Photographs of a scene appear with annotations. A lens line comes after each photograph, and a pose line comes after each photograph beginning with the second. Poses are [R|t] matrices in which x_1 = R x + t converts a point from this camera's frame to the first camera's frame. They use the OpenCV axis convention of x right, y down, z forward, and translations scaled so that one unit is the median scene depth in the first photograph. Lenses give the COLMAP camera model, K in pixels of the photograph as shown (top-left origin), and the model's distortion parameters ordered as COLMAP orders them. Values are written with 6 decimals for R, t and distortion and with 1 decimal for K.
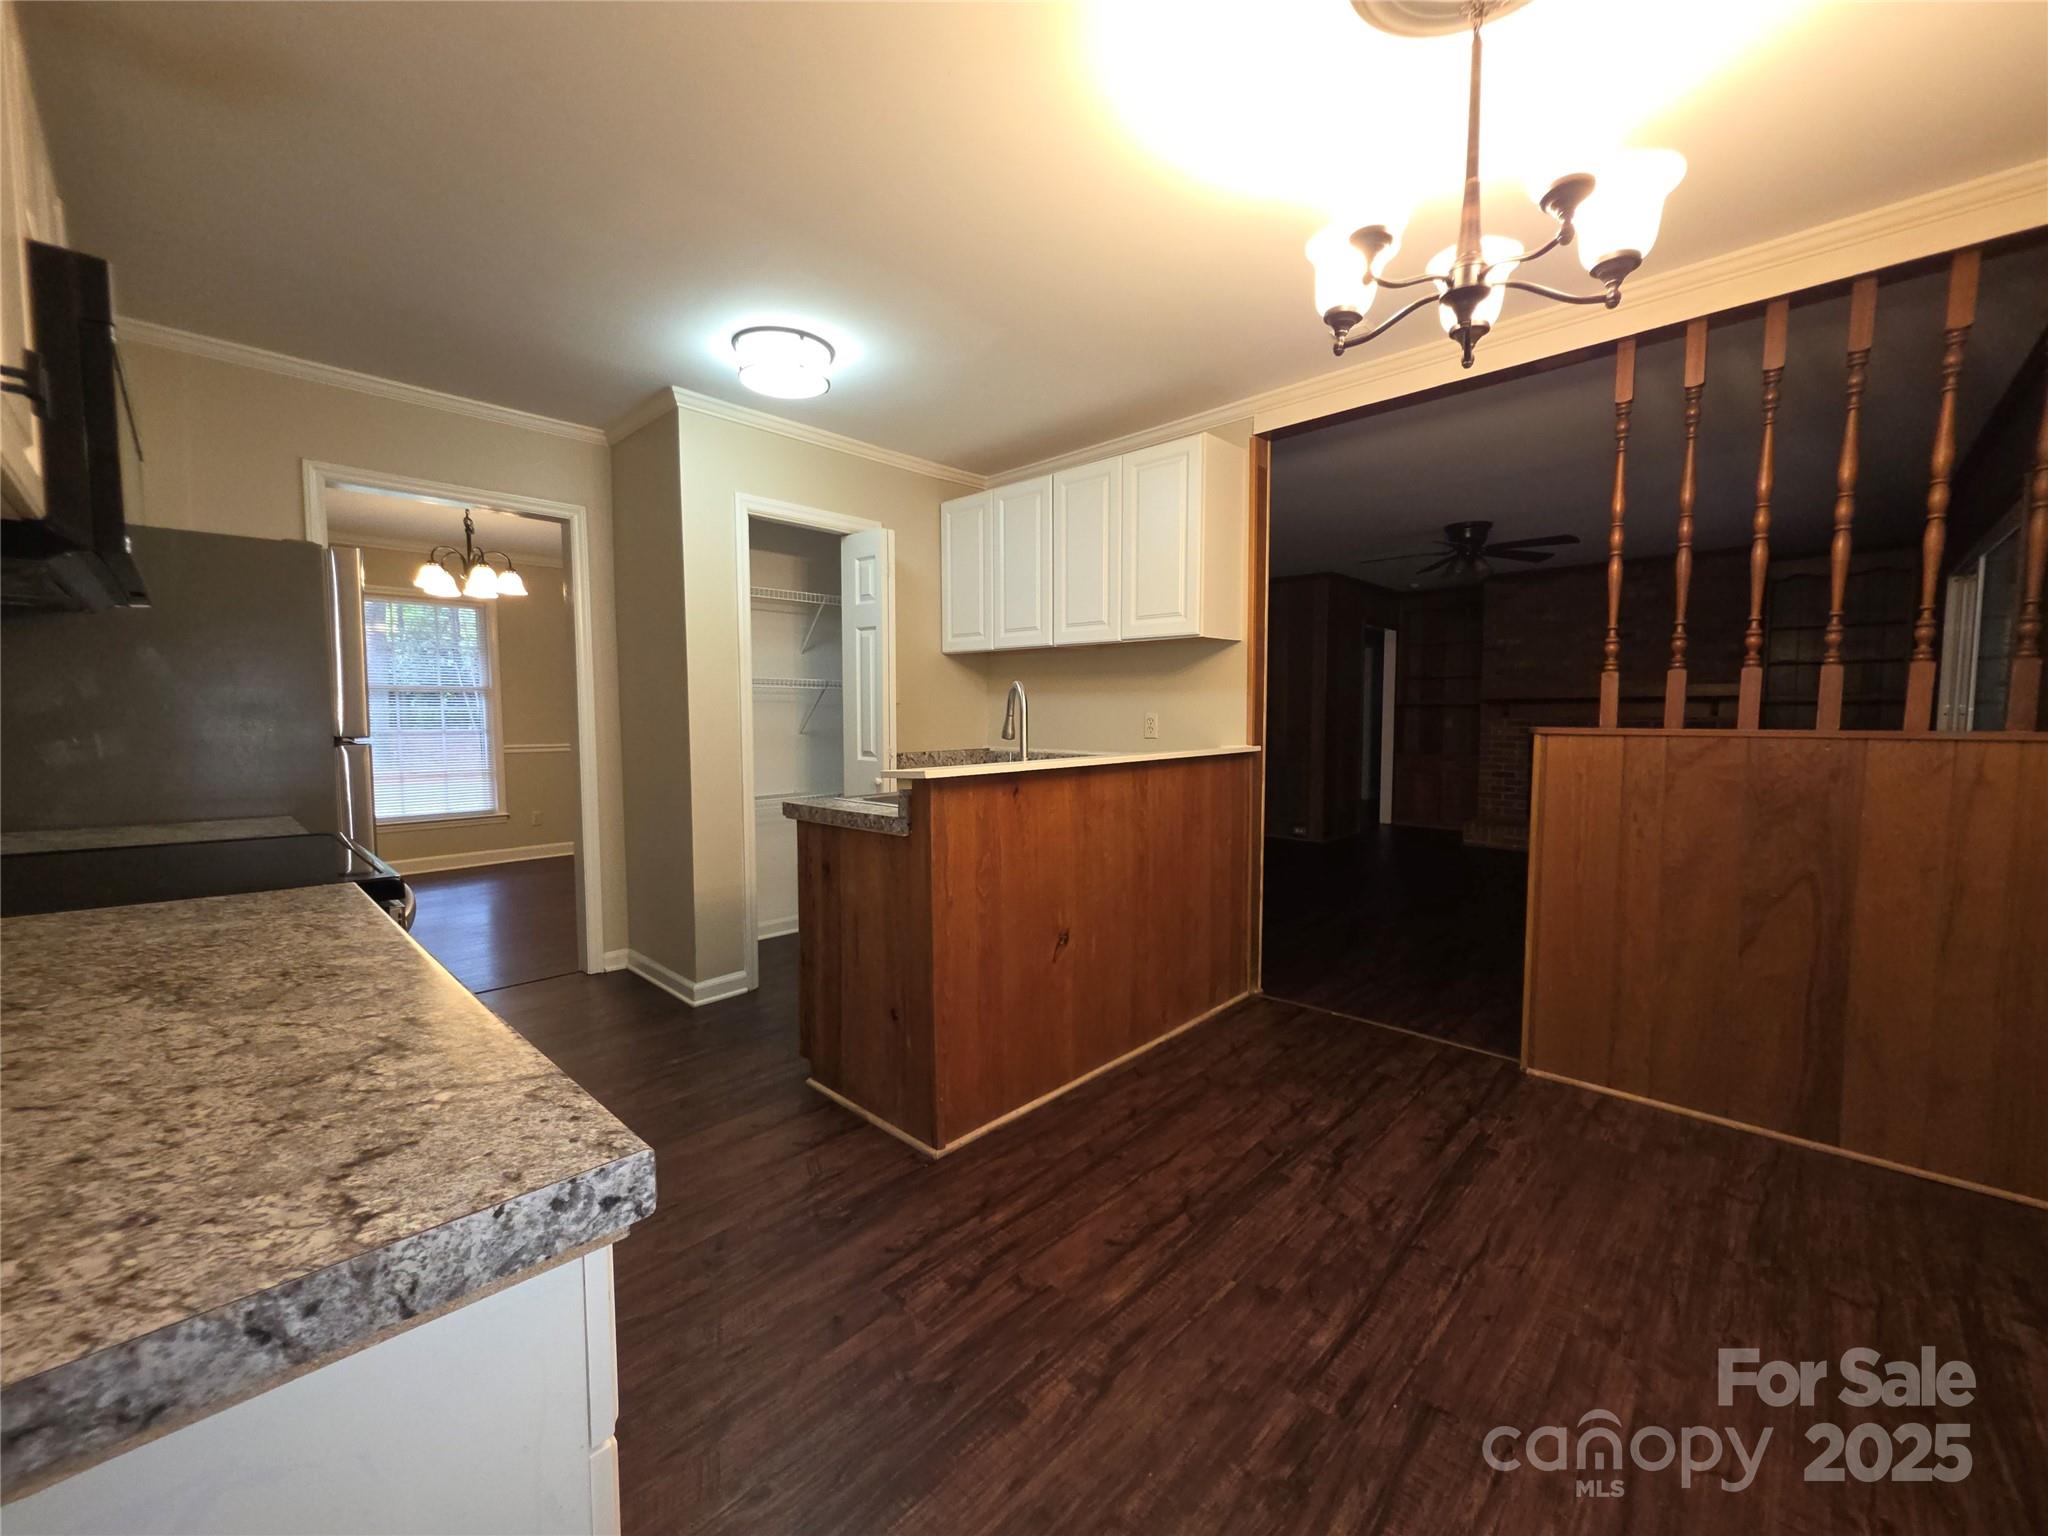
lens RADIAL K [[813.7, 0, 1030.0], [0, 813.7, 772.0], [0, 0, 1]] dist [-0.002283, 0.000707]
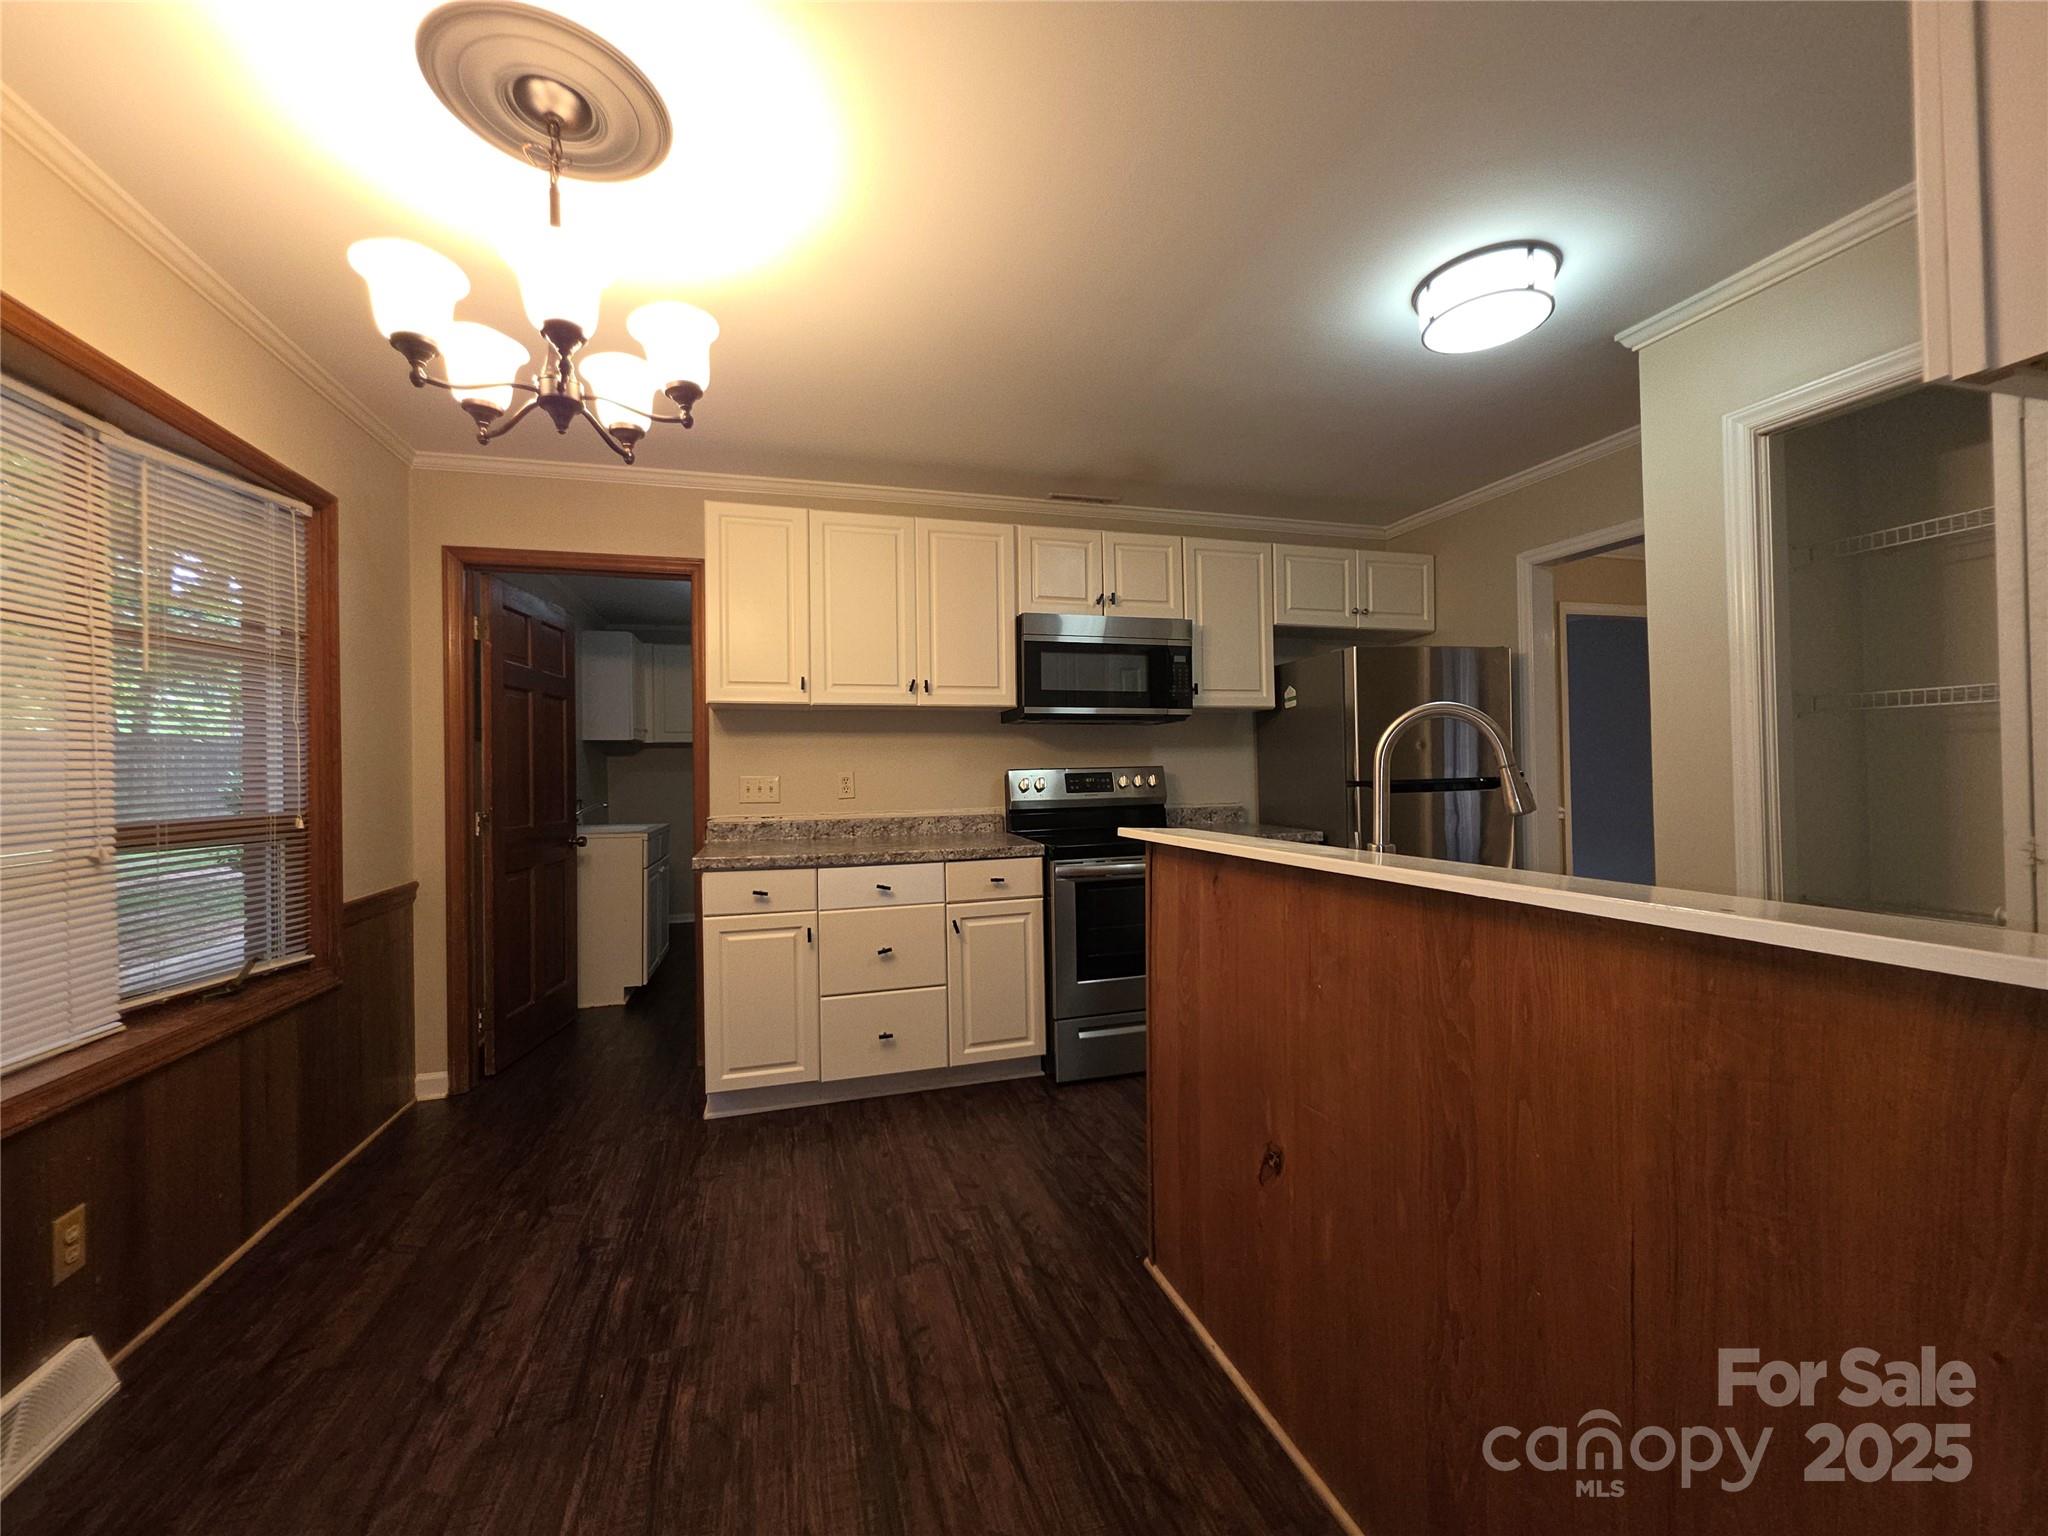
lens RADIAL K [[813.7, 0, 1018.2], [0, 813.7, 769.0], [0, 0, 1]] dist [-0.002283, 0.000707]
pose [[-0.501310, 0.007281, -0.865237, 0.775826], [-0.041112, 0.998635, 0.032223, -0.099011], [0.864290, 0.051725, -0.500326, 1.387526]]
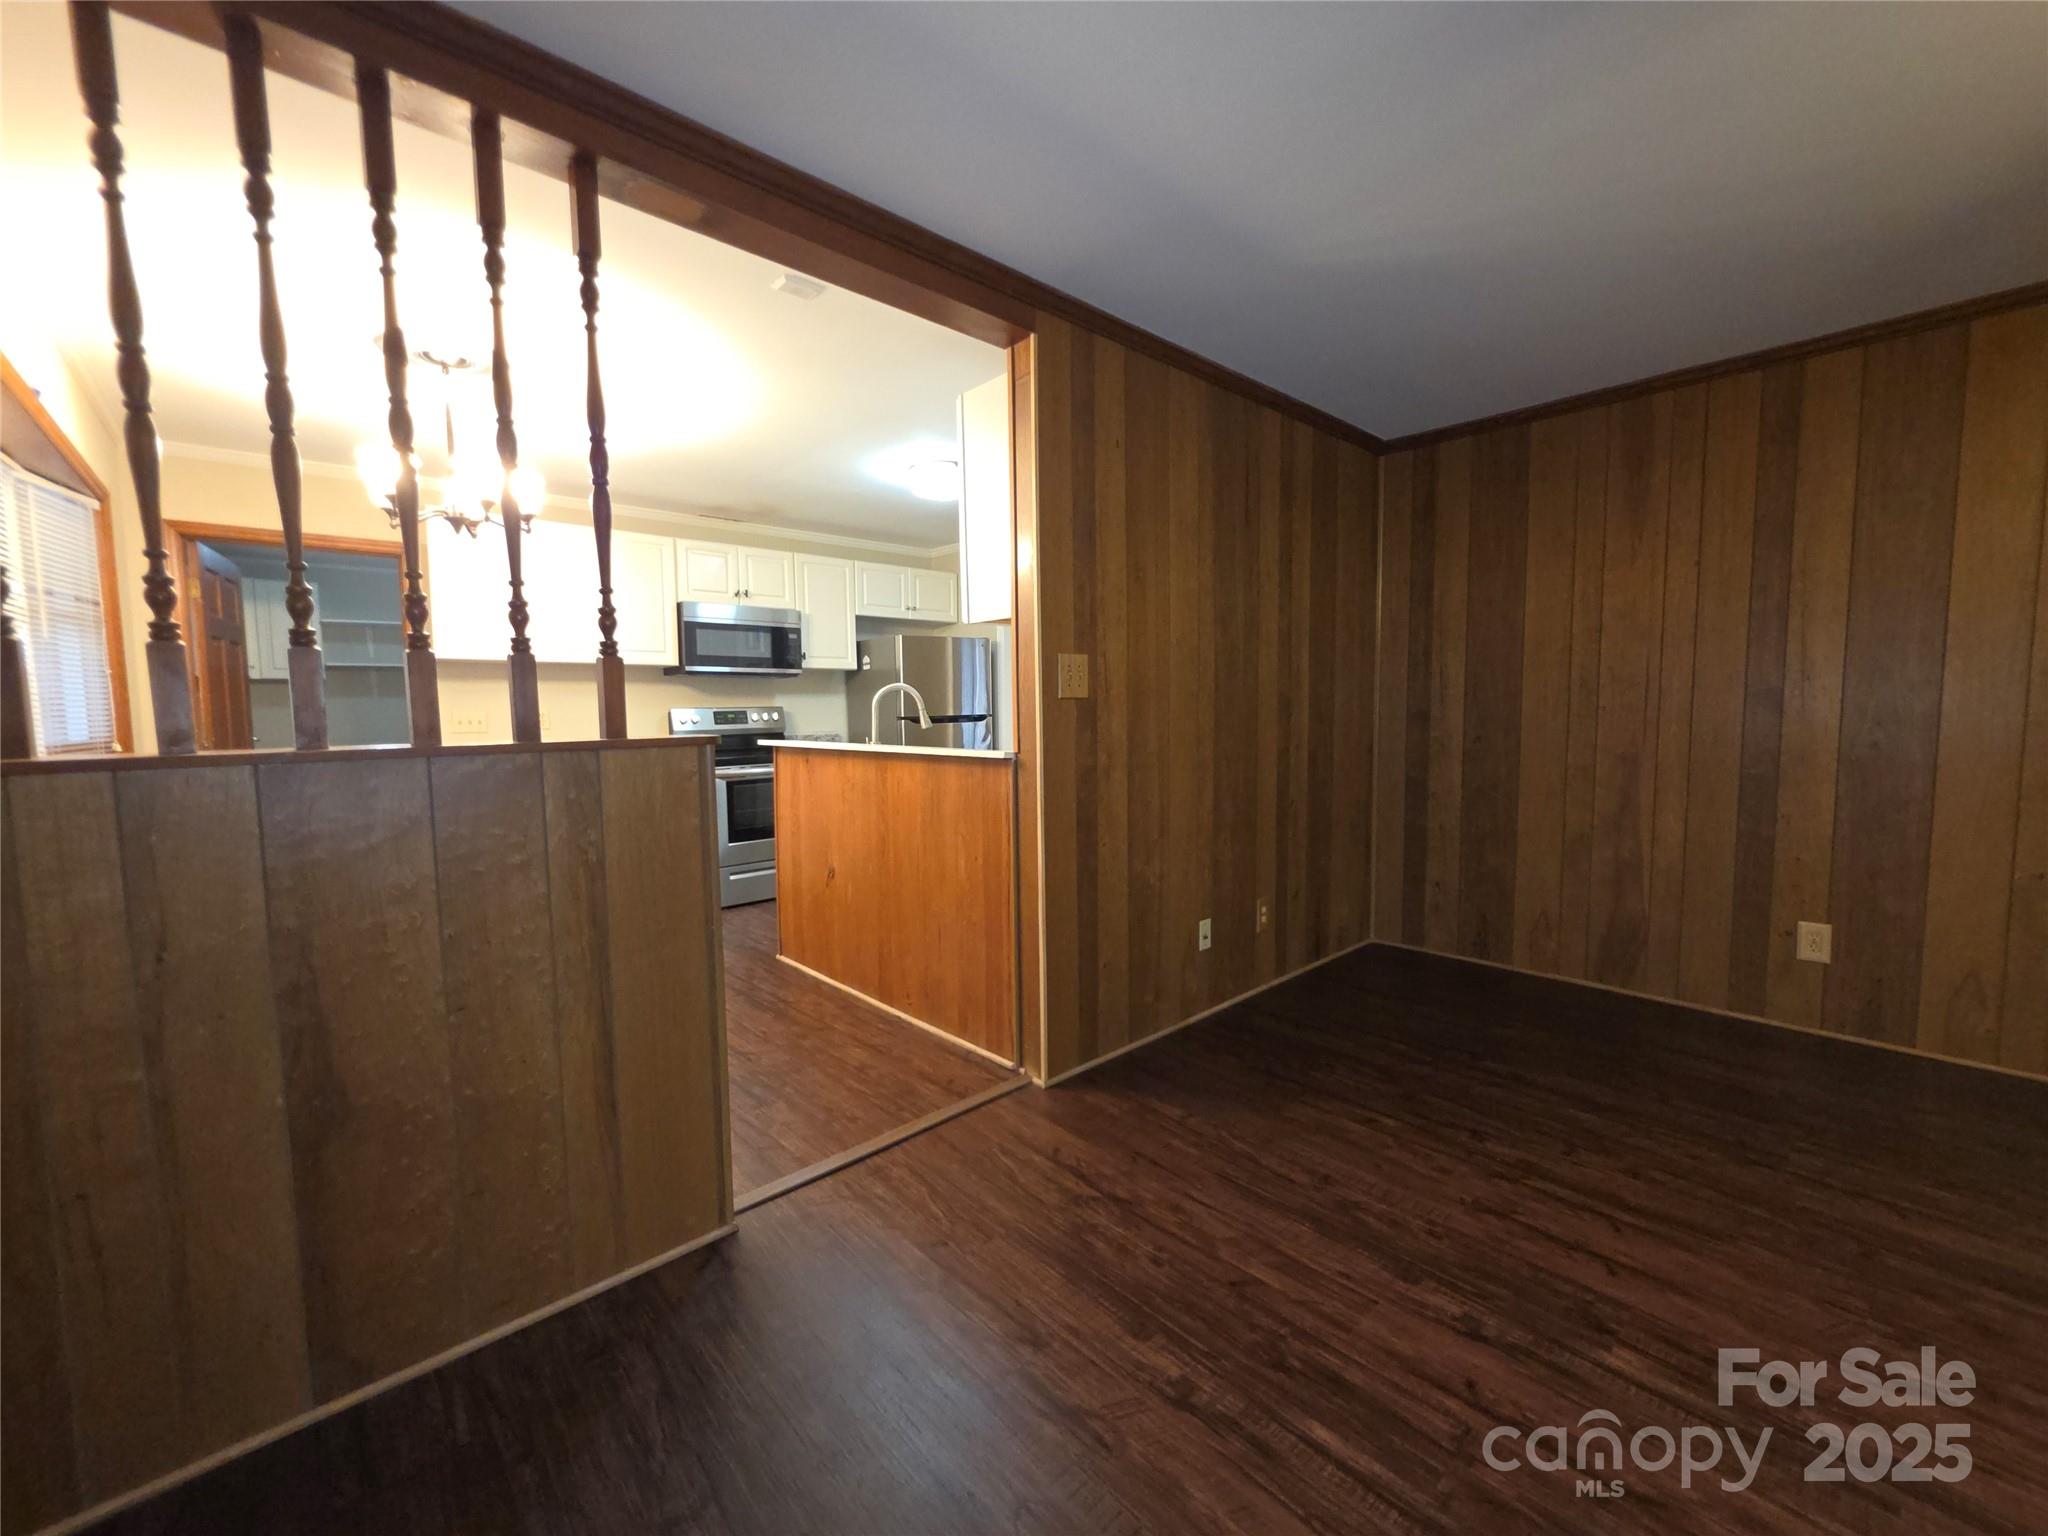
lens RADIAL K [[813.7, 0, 1029.1], [0, 813.7, 767.7], [0, 0, 1]] dist [-0.002283, 0.000707]
pose [[-0.057768, 0.080734, -0.995060, 1.711048], [-0.058118, 0.994762, 0.084084, -0.133471], [0.996637, 0.062689, -0.052773, 1.733084]]
